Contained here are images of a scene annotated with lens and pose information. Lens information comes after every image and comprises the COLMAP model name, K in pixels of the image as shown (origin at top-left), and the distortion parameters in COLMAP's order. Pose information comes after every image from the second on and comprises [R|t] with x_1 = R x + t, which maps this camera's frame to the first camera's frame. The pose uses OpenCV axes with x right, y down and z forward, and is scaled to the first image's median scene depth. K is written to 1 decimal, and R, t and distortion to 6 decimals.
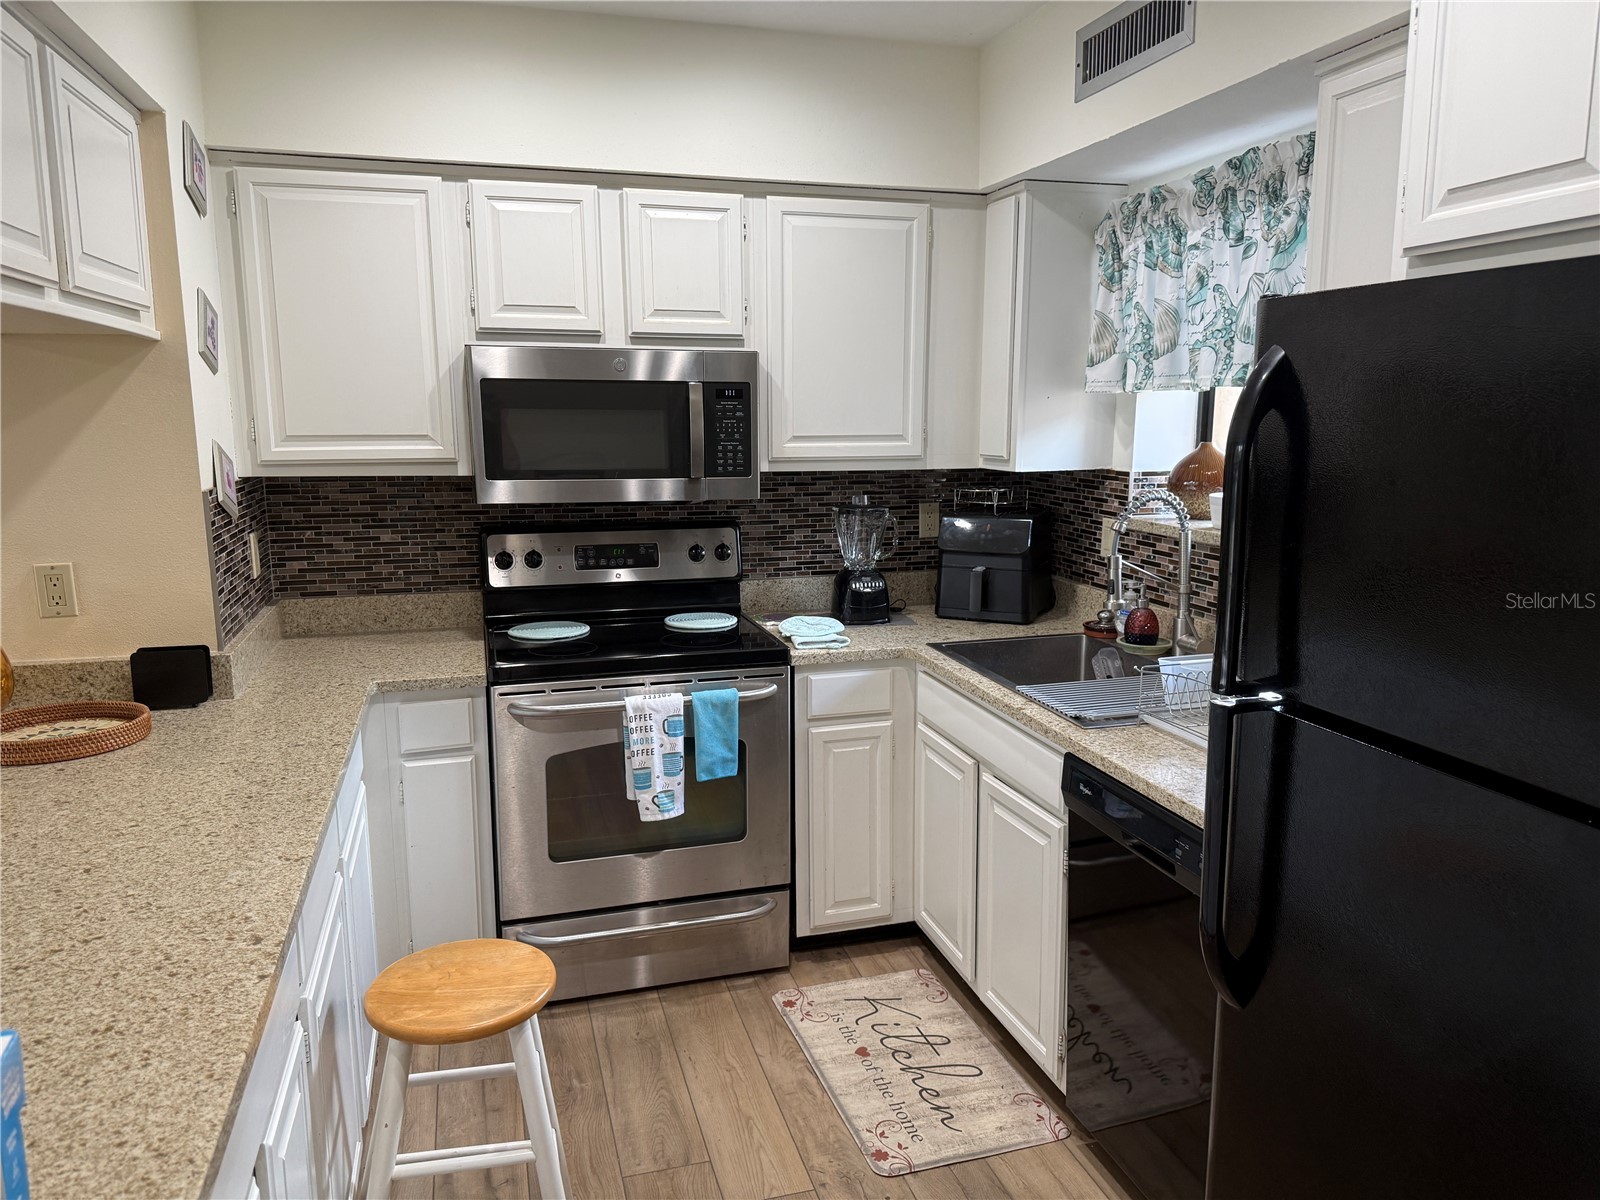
lens RADIAL K [[1124.0, 0, 802.6], [0, 1124.0, 603.6], [0, 0, 1]] dist [0.052035, -0.068918]
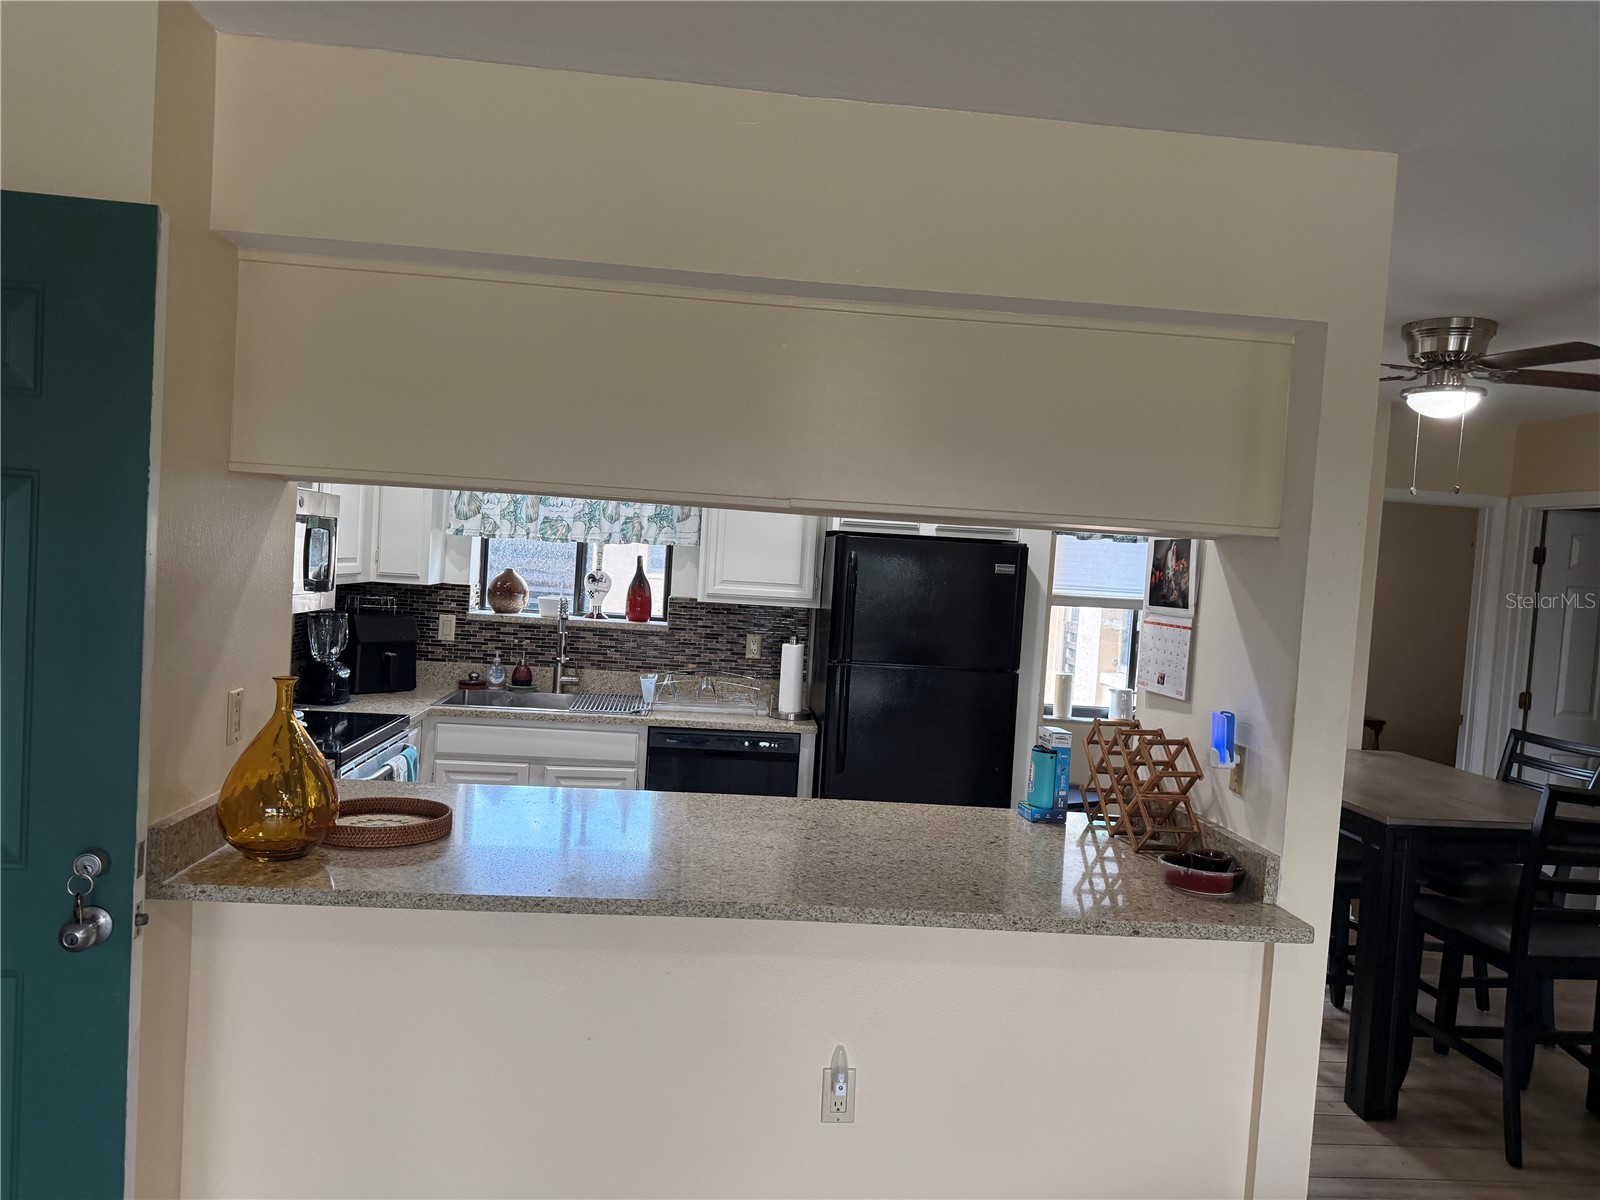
lens RADIAL K [[1124.0, 0, 801.0], [0, 1124.0, 602.3], [0, 0, 1]] dist [0.052035, -0.068918]
pose [[0.206477, -0.024968, 0.978133, -1.325008], [0.103150, 0.994659, 0.003615, -0.055304], [-0.972999, 0.100148, 0.207950, 0.237346]]
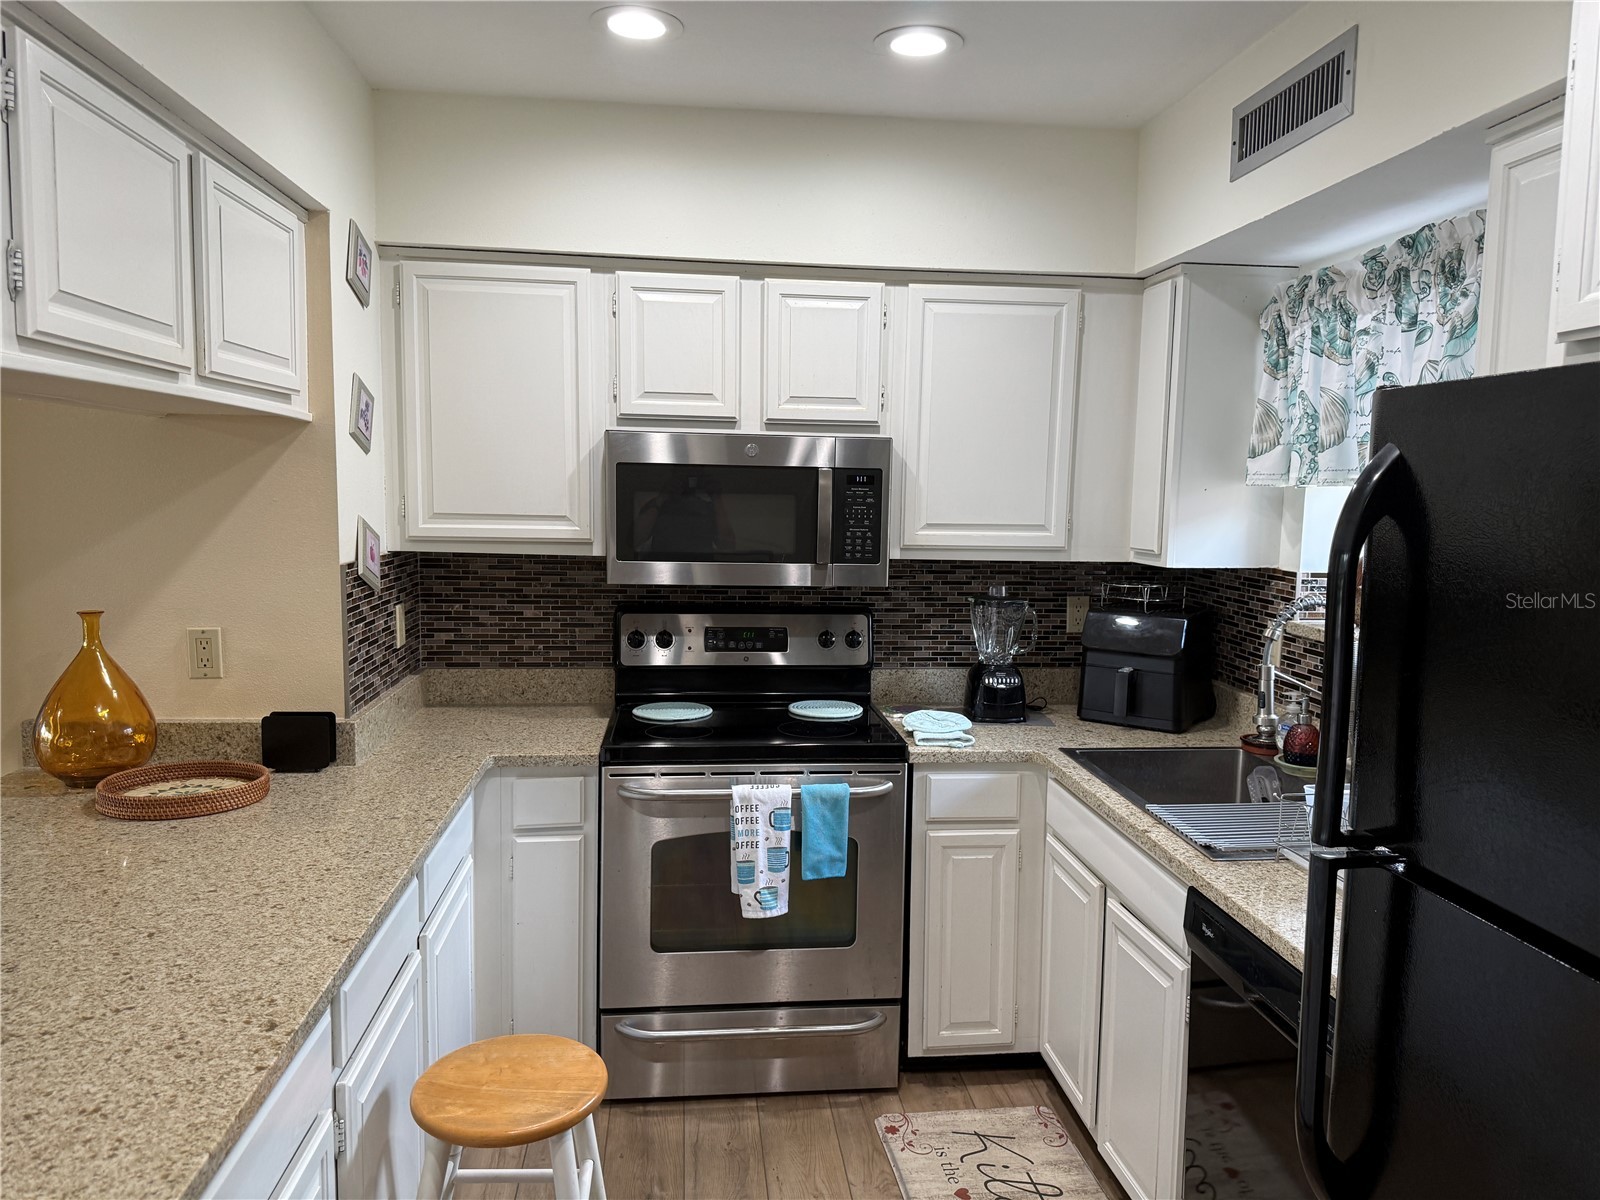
lens RADIAL K [[1124.0, 0, 794.4], [0, 1124.0, 603.8], [0, 0, 1]] dist [0.052035, -0.068918]
pose [[0.984669, 0.037012, -0.170464, 0.052106], [-0.049106, 0.996525, -0.067285, -0.010753], [0.167381, 0.074624, 0.983064, 0.036014]]
